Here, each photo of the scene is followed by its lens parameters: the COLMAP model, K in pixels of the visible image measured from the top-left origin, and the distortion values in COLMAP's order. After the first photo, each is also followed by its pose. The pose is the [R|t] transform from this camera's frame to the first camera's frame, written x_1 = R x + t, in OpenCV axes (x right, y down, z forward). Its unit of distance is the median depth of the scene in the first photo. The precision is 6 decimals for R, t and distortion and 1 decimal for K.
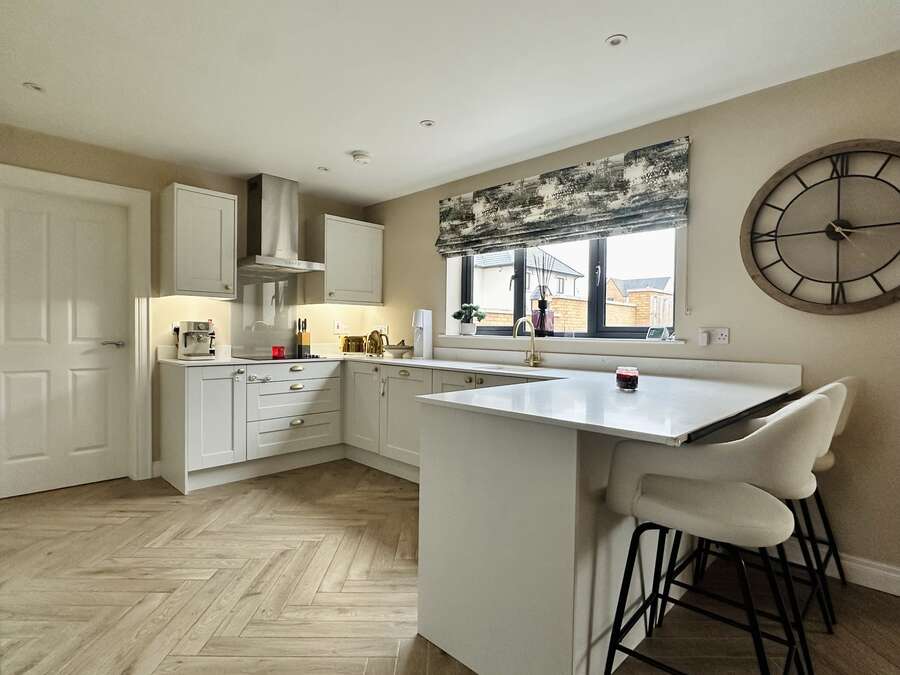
lens RADIAL K [[516.9, 0, 450.0], [0, 516.9, 337.5], [0, 0, 1]] dist [0.059123, 0.000141]
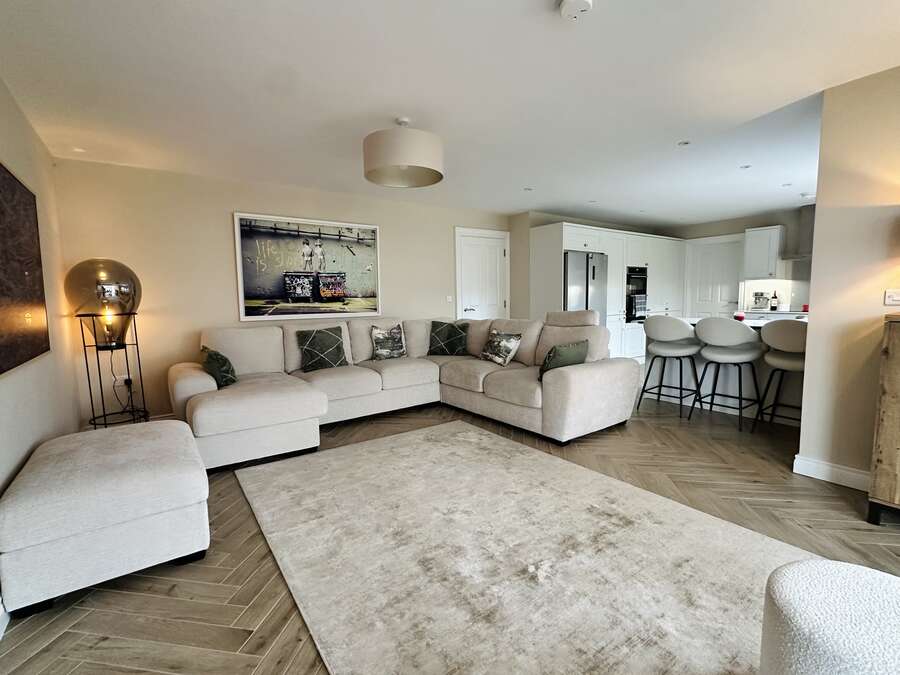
lens RADIAL K [[413.3, 0, 450.0], [0, 413.3, 337.5], [0, 0, 1]] dist [0.000092, 0.000038]
pose [[-0.124162, 0.086172, -0.988513, 1.231832], [0.000581, 0.996228, 0.086771, 0.006416], [0.992262, 0.010199, -0.123744, -0.002237]]
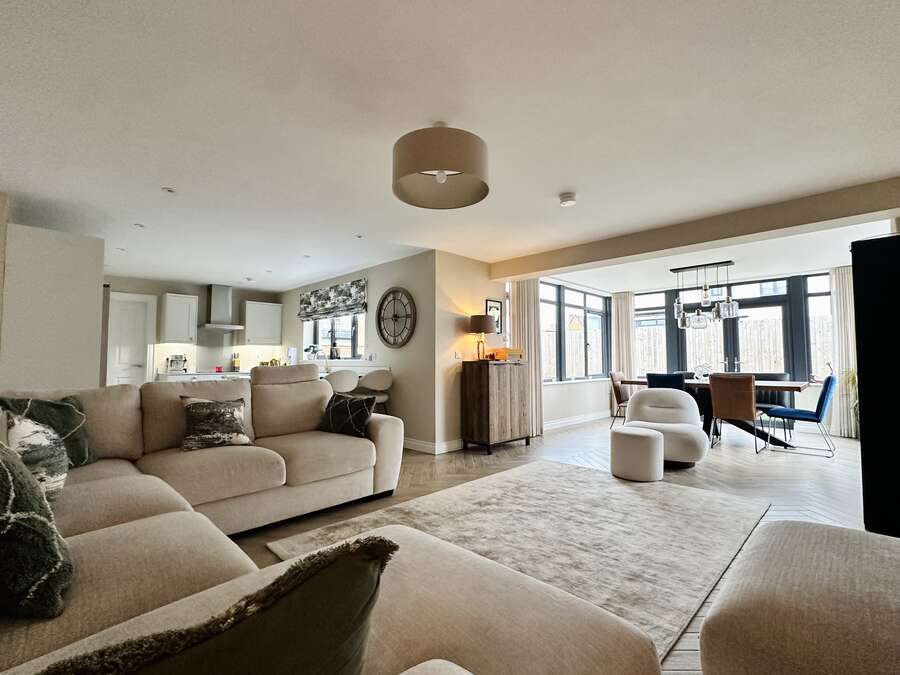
lens RADIAL K [[413.3, 0, 450.0], [0, 413.3, 337.5], [0, 0, 1]] dist [0.000092, 0.000038]
pose [[0.999621, -0.013072, 0.024214, 0.566978], [0.014812, 0.997215, -0.073092, 0.036996], [-0.023191, 0.073423, 0.997031, -0.679698]]
